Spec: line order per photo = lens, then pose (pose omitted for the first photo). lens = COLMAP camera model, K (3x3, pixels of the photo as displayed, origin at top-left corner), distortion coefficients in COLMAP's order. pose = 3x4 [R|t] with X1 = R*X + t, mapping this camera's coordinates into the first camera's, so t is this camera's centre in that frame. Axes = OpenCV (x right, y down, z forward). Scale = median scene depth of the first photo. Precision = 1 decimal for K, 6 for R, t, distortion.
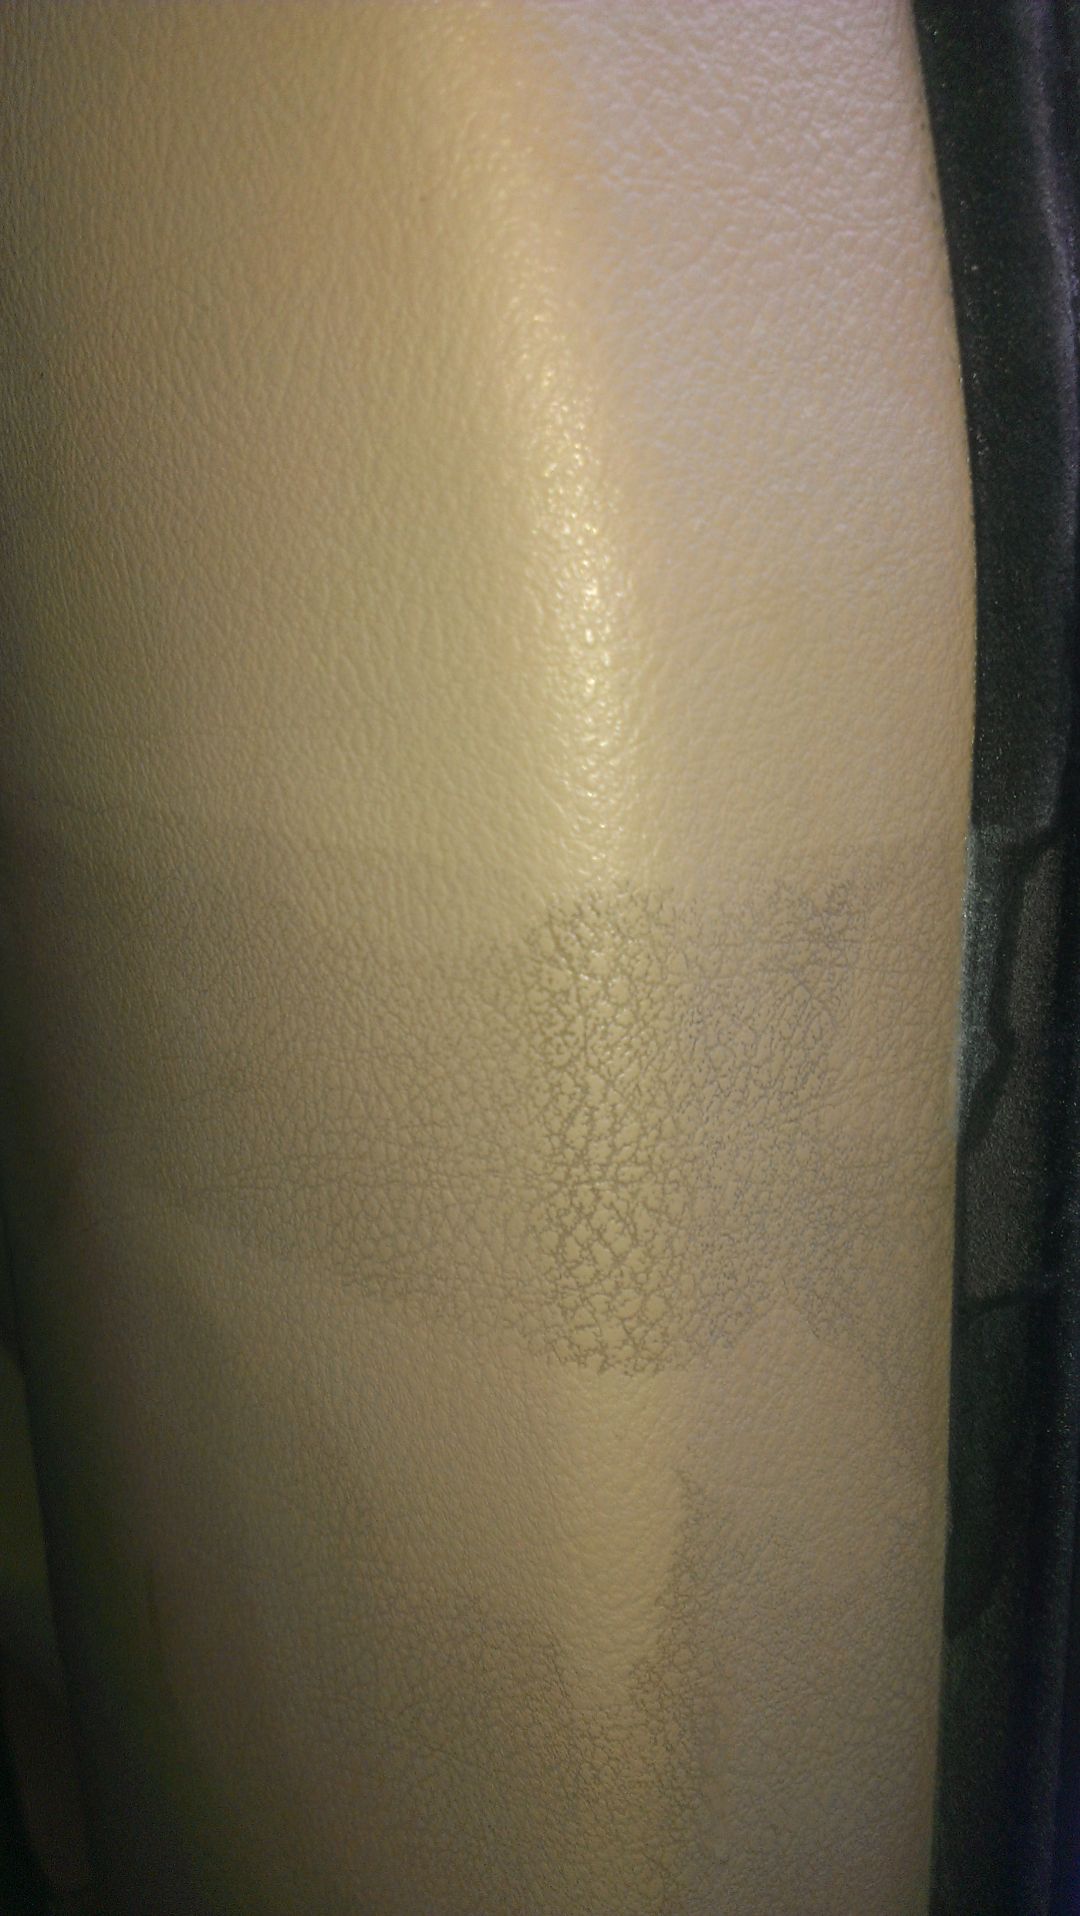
lens RADIAL K [[1566.7, 0, 540.0], [0, 1566.7, 958.0], [0, 0, 1]] dist [0.155688, -0.289651]
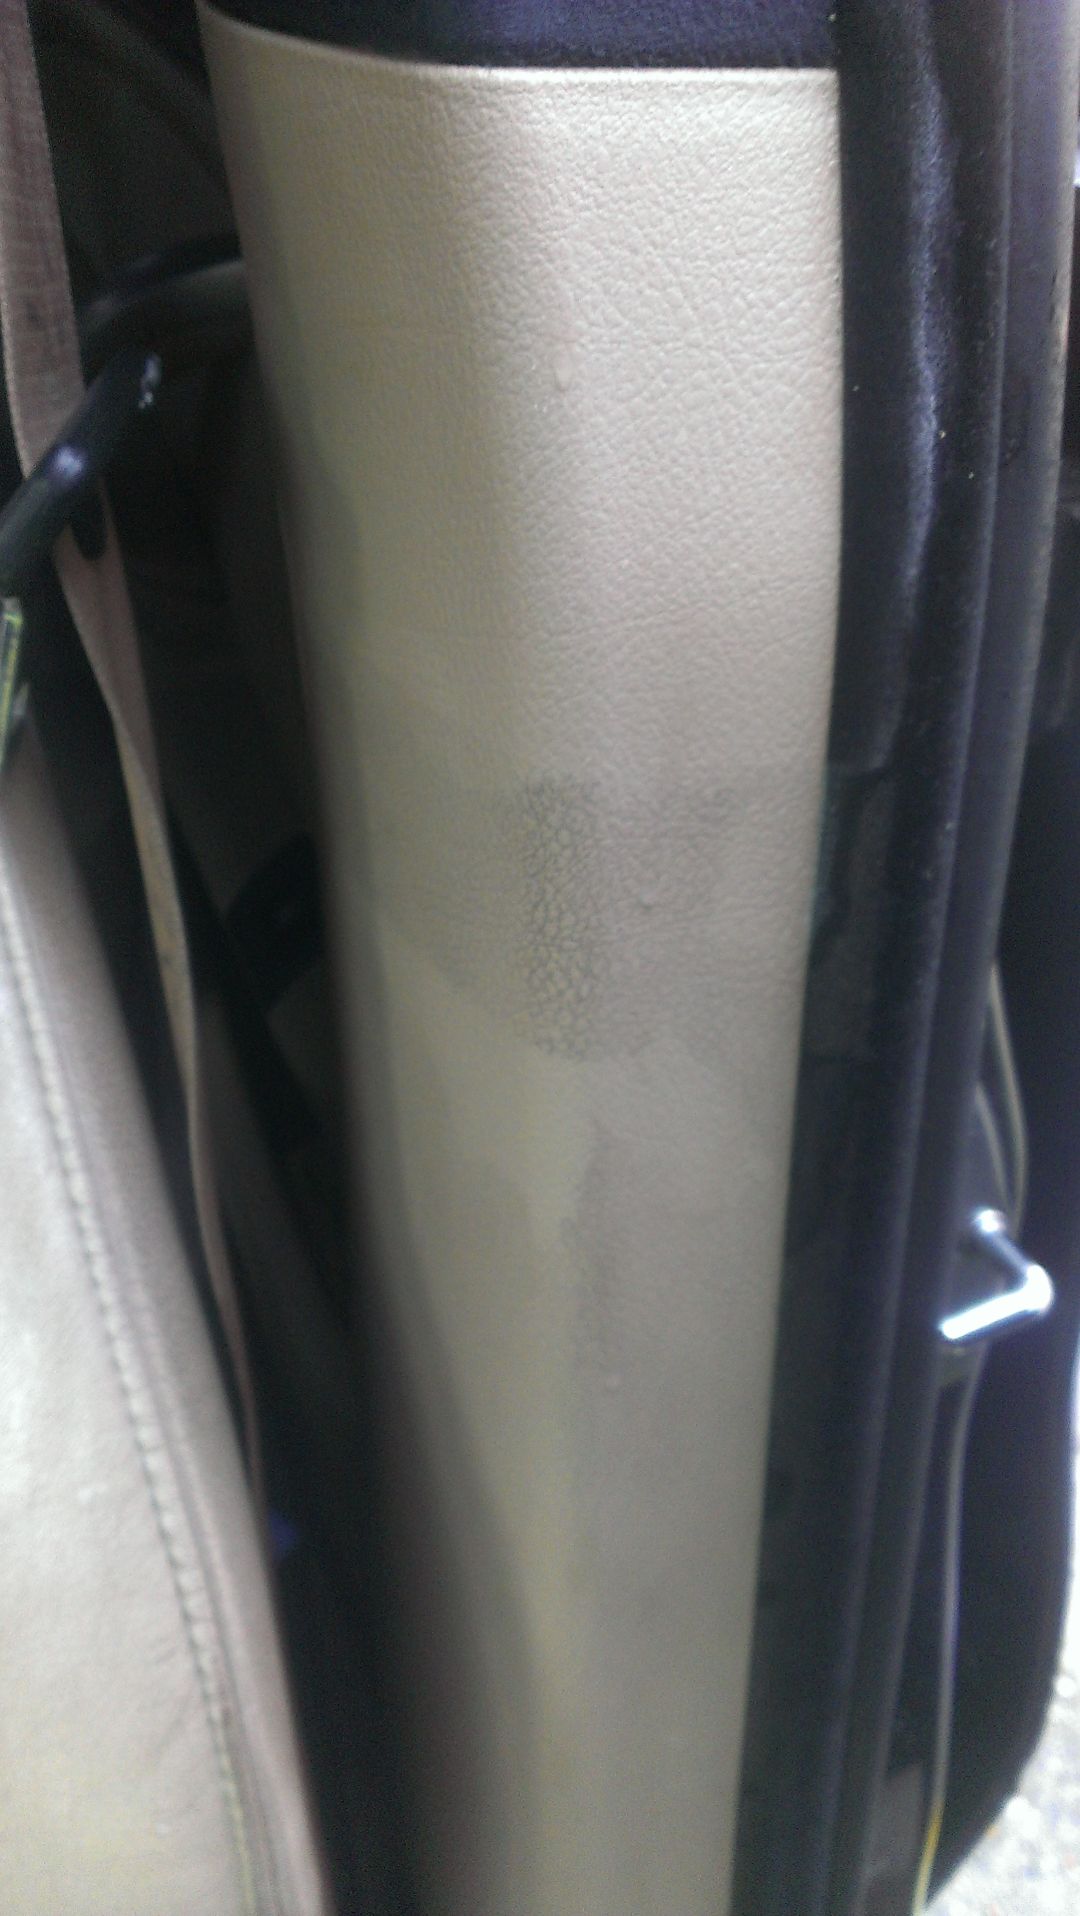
lens RADIAL K [[1566.7, 0, 540.0], [0, 1566.7, 958.0], [0, 0, 1]] dist [0.155688, -0.289651]
pose [[0.951122, 0.184330, -0.247768, 0.455475], [-0.116592, 0.957281, 0.264613, -0.289239], [0.285960, -0.222791, 0.931982, -0.544465]]
